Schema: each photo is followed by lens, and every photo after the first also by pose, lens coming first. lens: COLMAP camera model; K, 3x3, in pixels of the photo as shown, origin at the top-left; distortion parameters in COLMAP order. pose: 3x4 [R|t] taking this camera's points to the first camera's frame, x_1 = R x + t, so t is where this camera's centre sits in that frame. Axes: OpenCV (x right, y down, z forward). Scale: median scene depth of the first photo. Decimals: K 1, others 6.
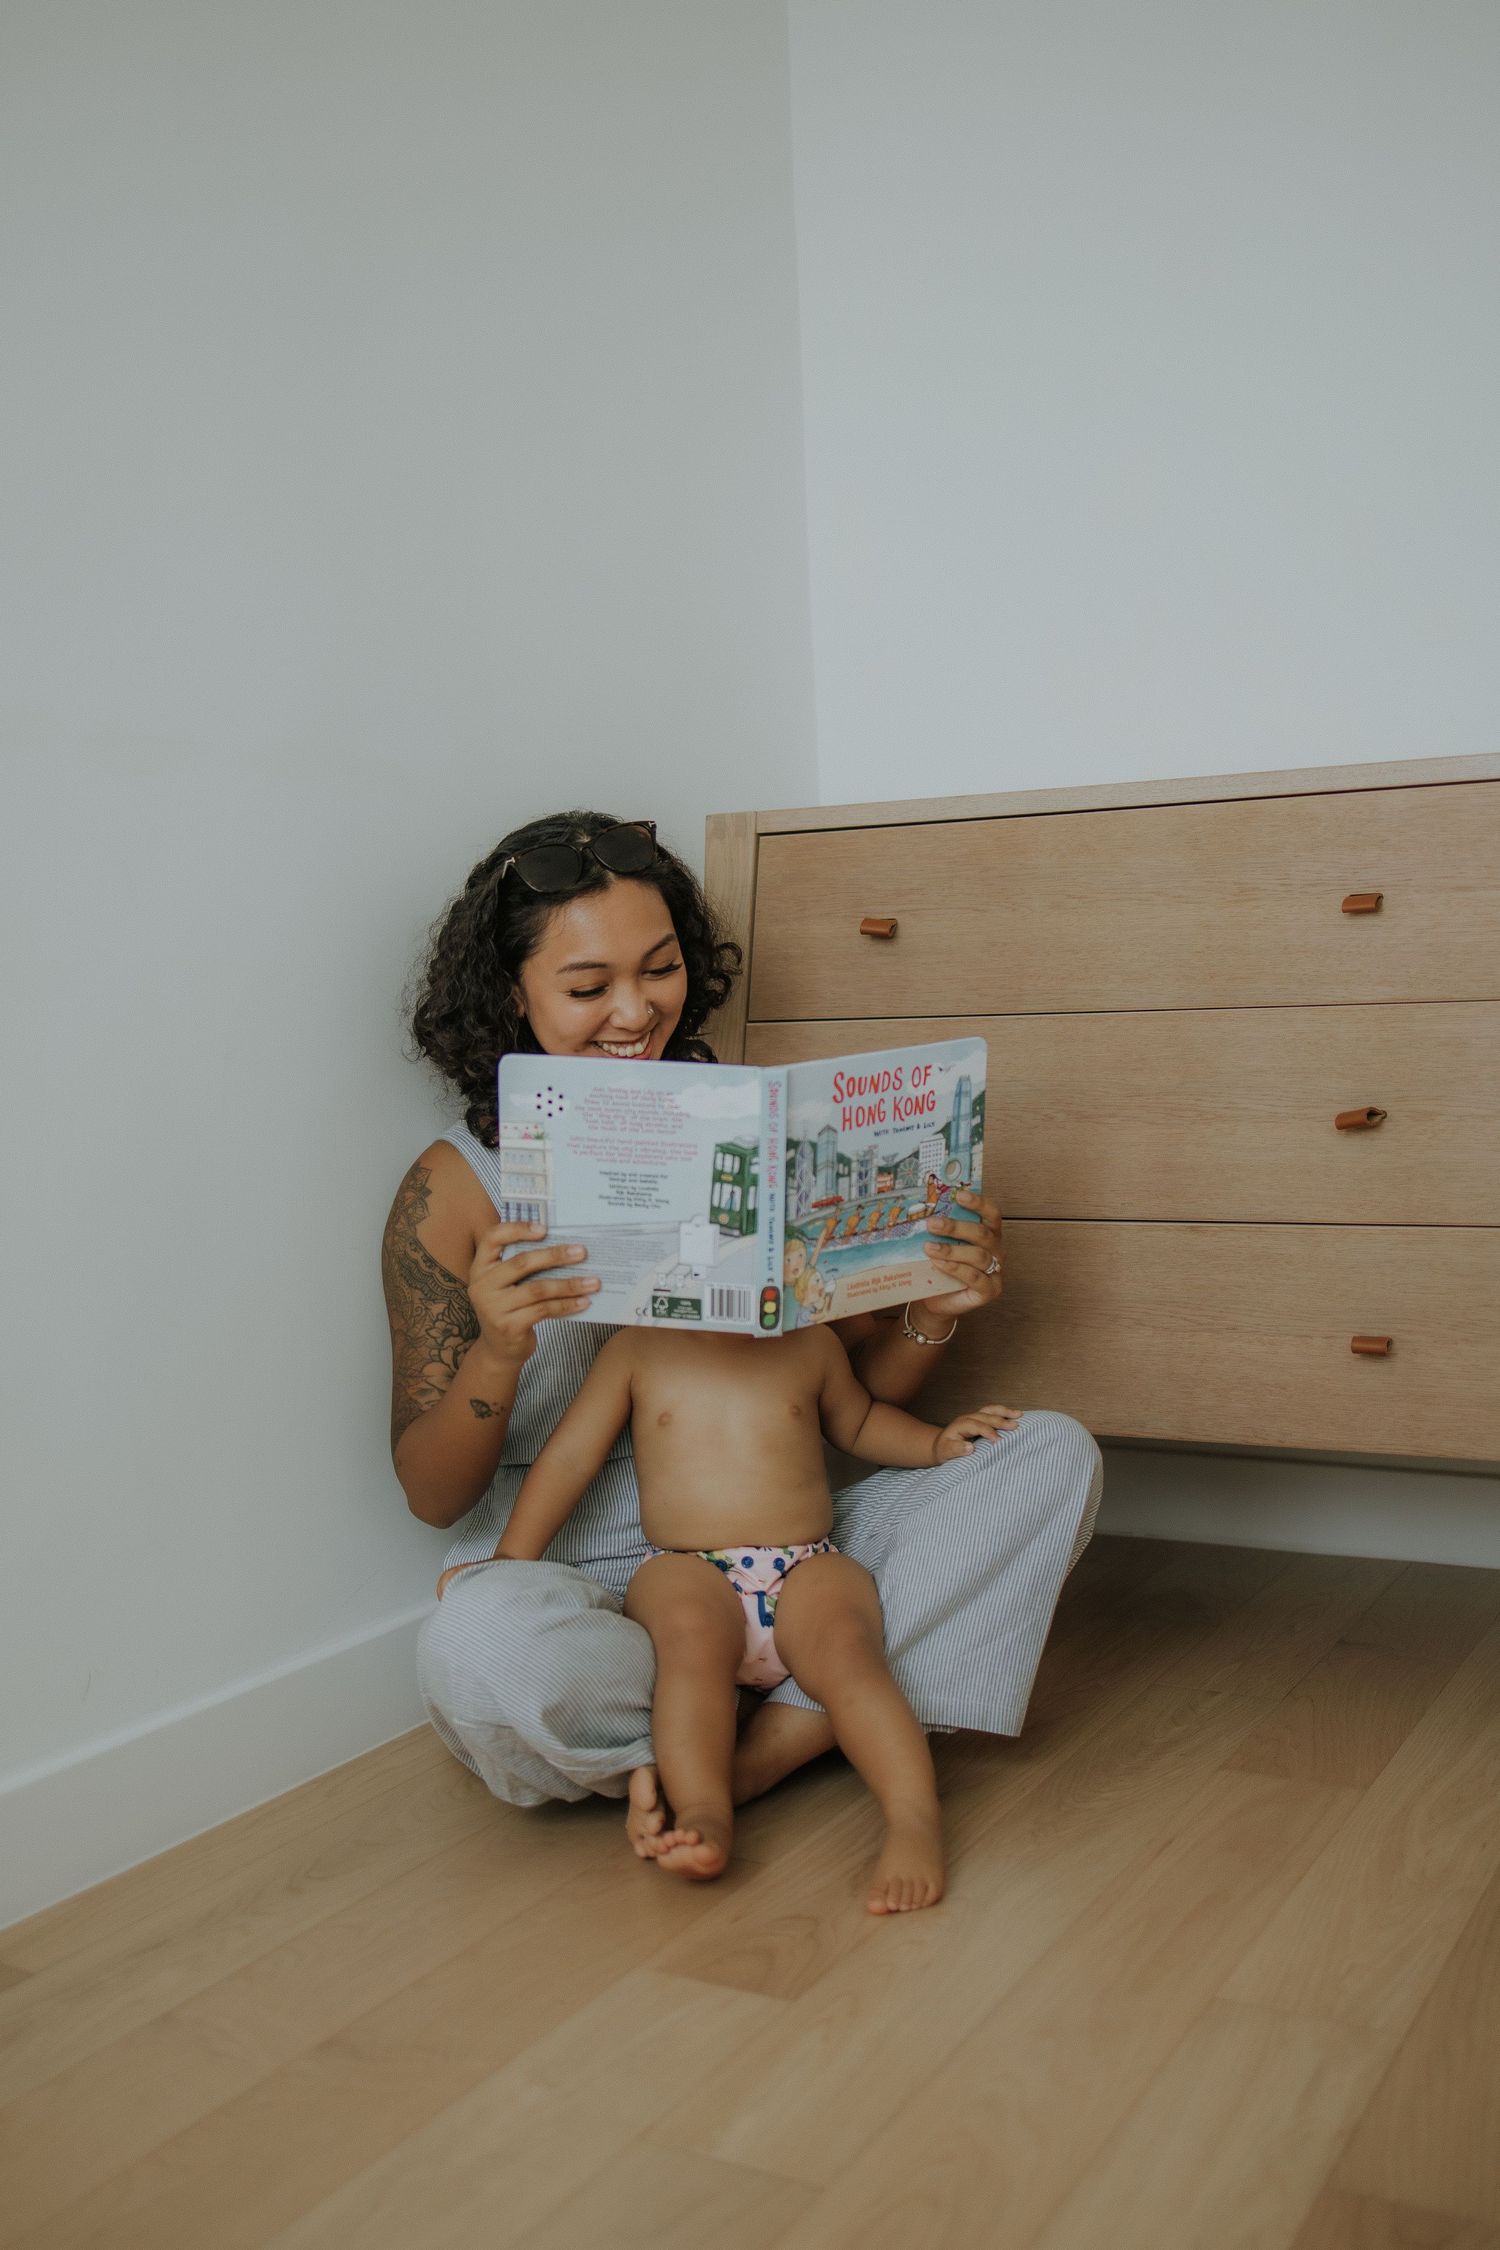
lens RADIAL K [[2177.1, 0, 749.0], [0, 2177.1, 1062.8], [0, 0, 1]] dist [-0.000099, -0.008836]
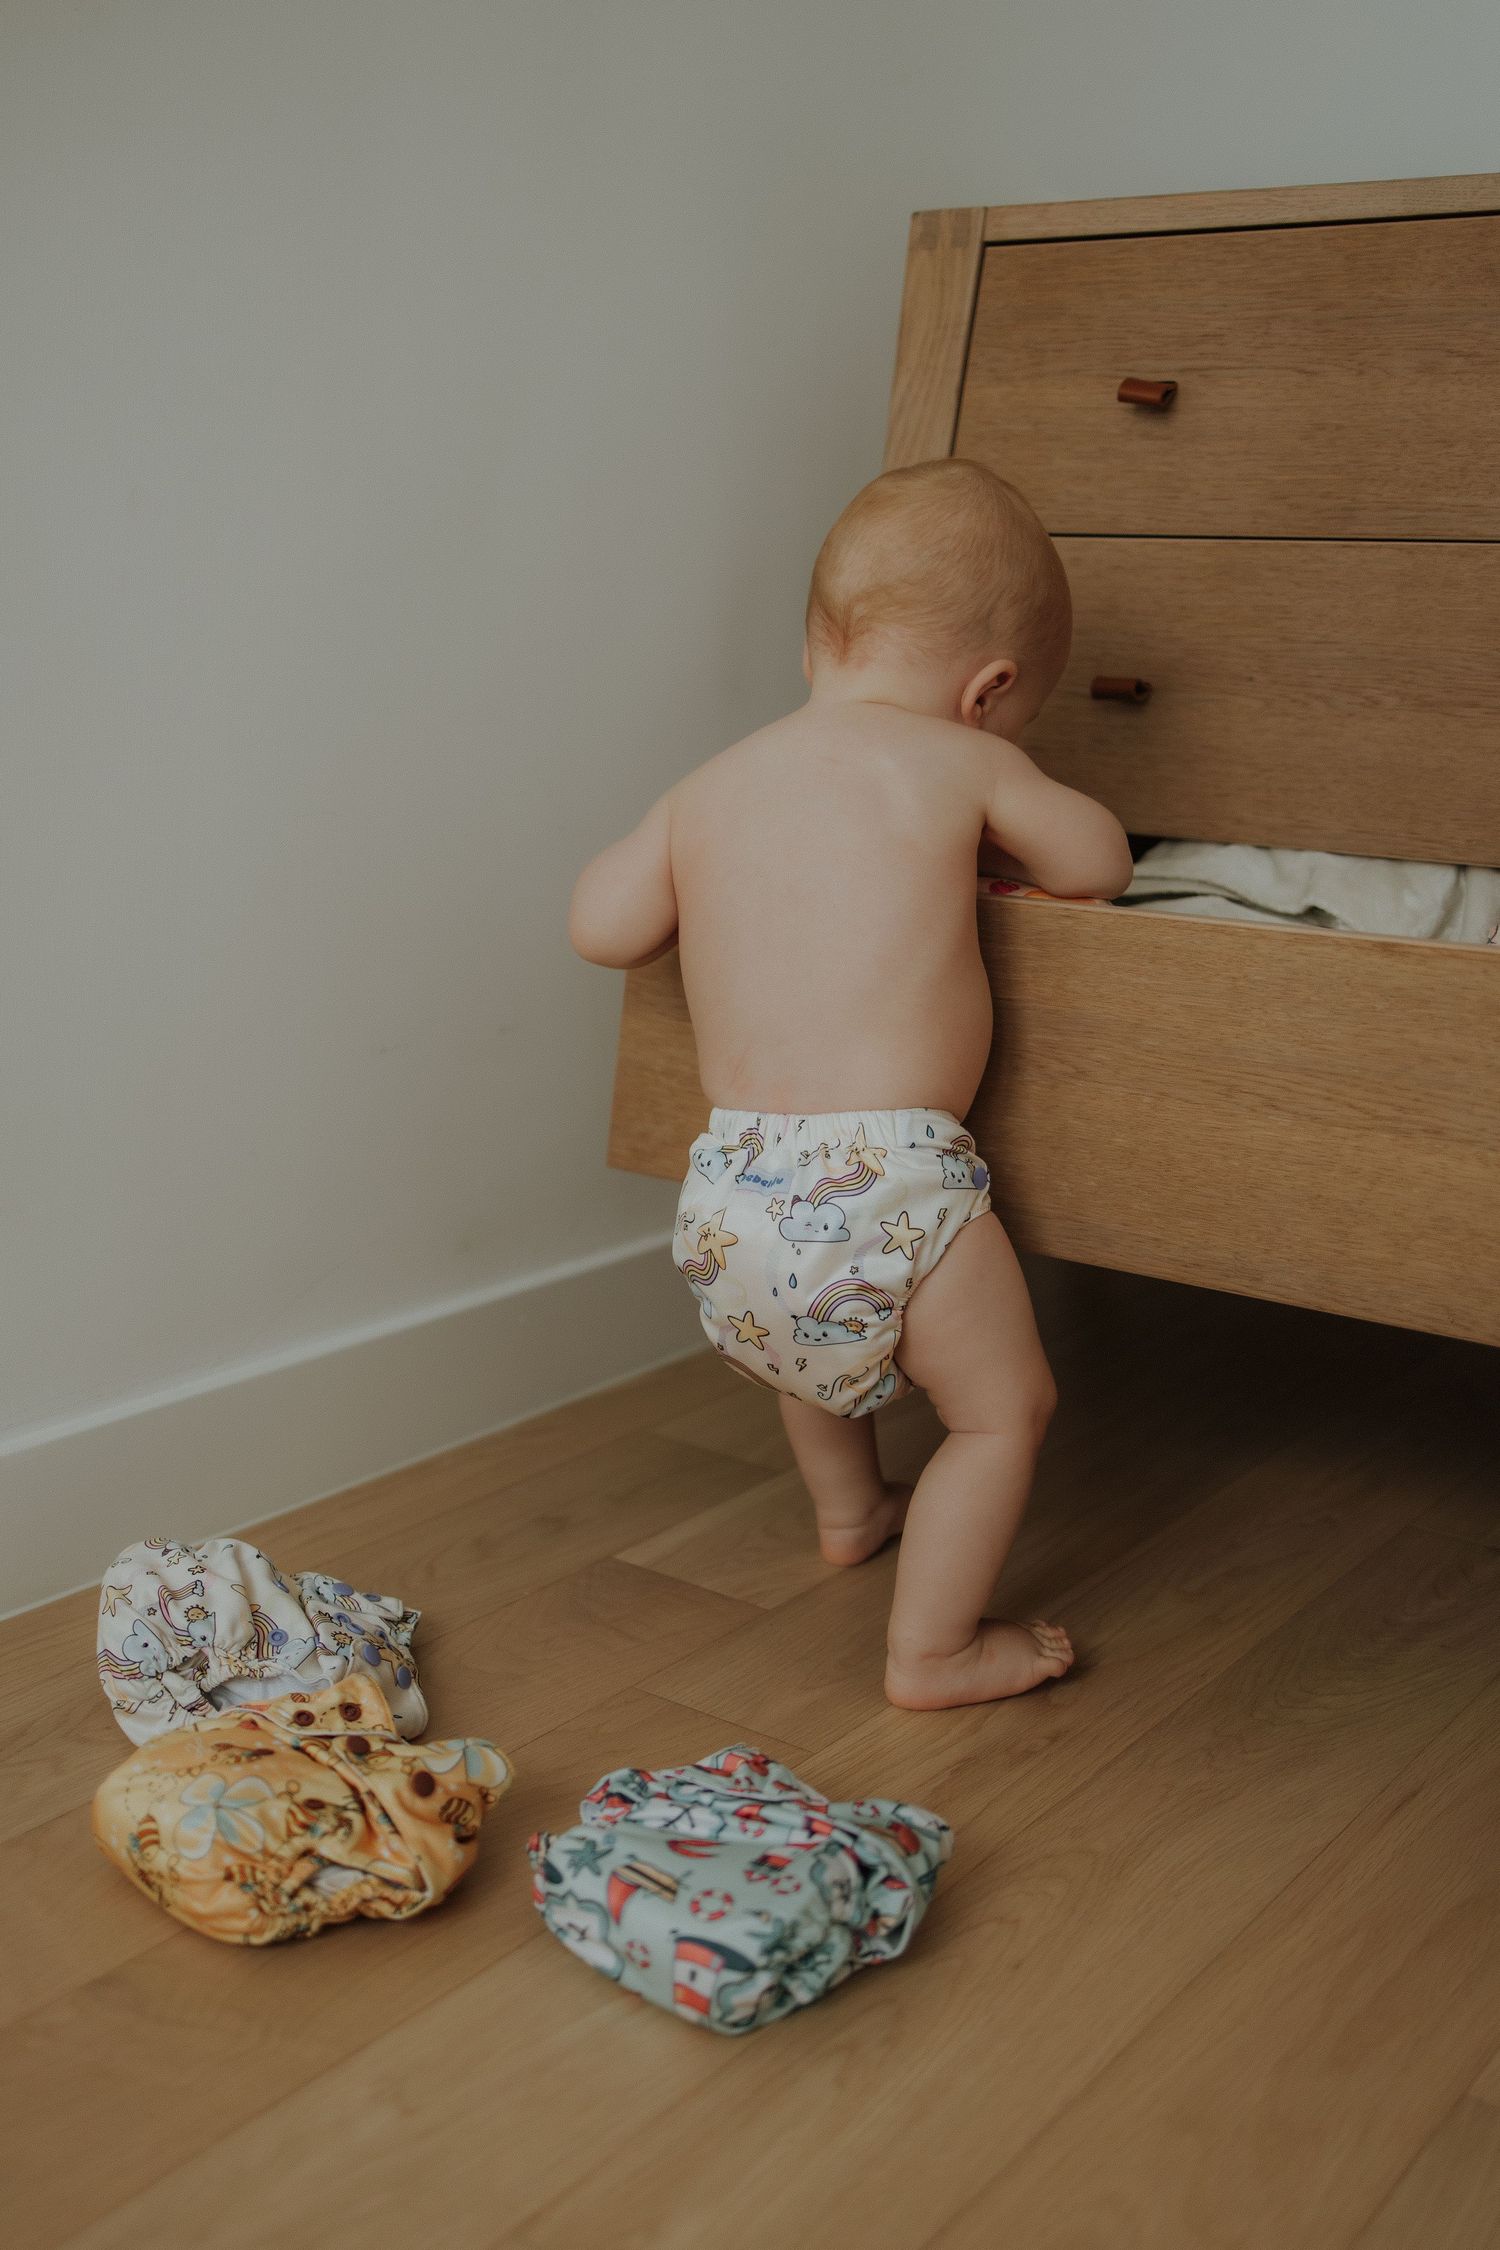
lens RADIAL K [[2177.1, 0, 749.0], [0, 2177.1, 1062.8], [0, 0, 1]] dist [-0.000099, -0.008836]
pose [[0.988553, 0.106421, -0.106946, 0.033687], [-0.084709, 0.978072, 0.190262, 0.022955], [0.124849, -0.179025, 0.975891, 0.315489]]
